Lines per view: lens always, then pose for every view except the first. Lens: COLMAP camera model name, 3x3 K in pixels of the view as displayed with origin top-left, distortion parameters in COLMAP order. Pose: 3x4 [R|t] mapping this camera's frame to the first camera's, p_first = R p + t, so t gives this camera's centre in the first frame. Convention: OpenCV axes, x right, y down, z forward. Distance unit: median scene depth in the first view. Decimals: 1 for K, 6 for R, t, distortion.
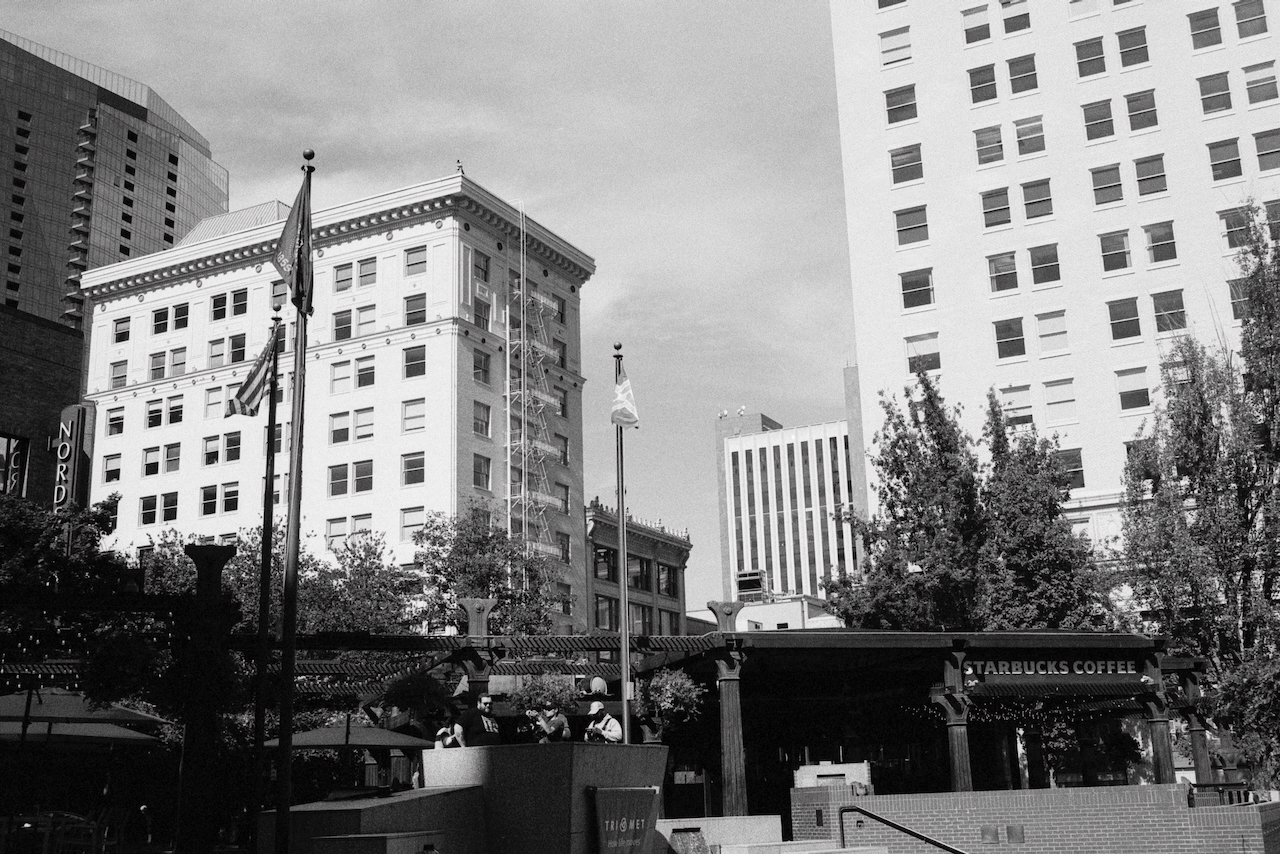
lens RADIAL K [[1416.9, 0, 639.9], [0, 1416.9, 425.1], [0, 0, 1]] dist [-0.014377, 0.000000]
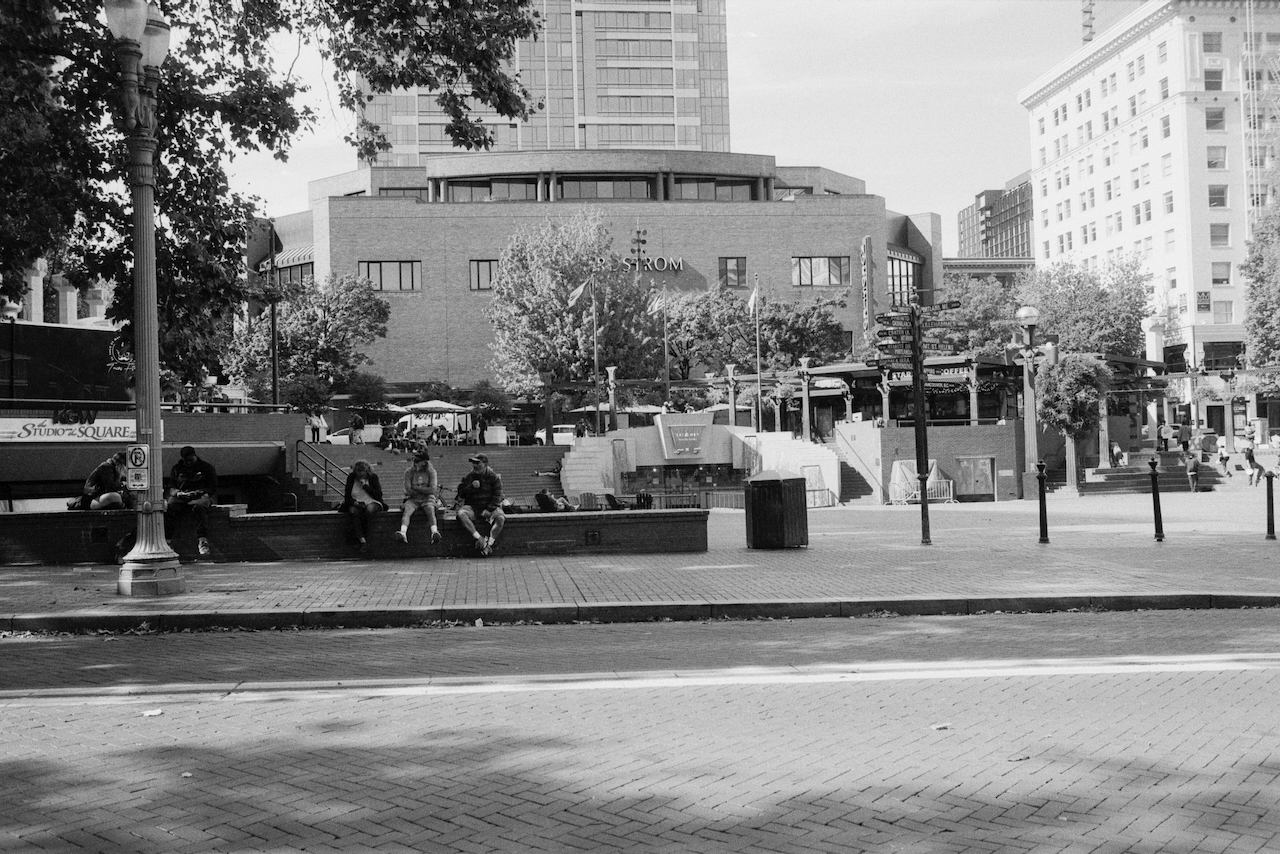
lens RADIAL K [[1416.9, 0, 639.6], [0, 1416.9, 426.6], [0, 0, 1]] dist [-0.014377, 0.000000]
pose [[0.538194, -0.005353, -0.842804, 0.747056], [0.225208, 0.964533, 0.137687, -0.068118], [0.812175, -0.263909, 0.520311, -0.255087]]
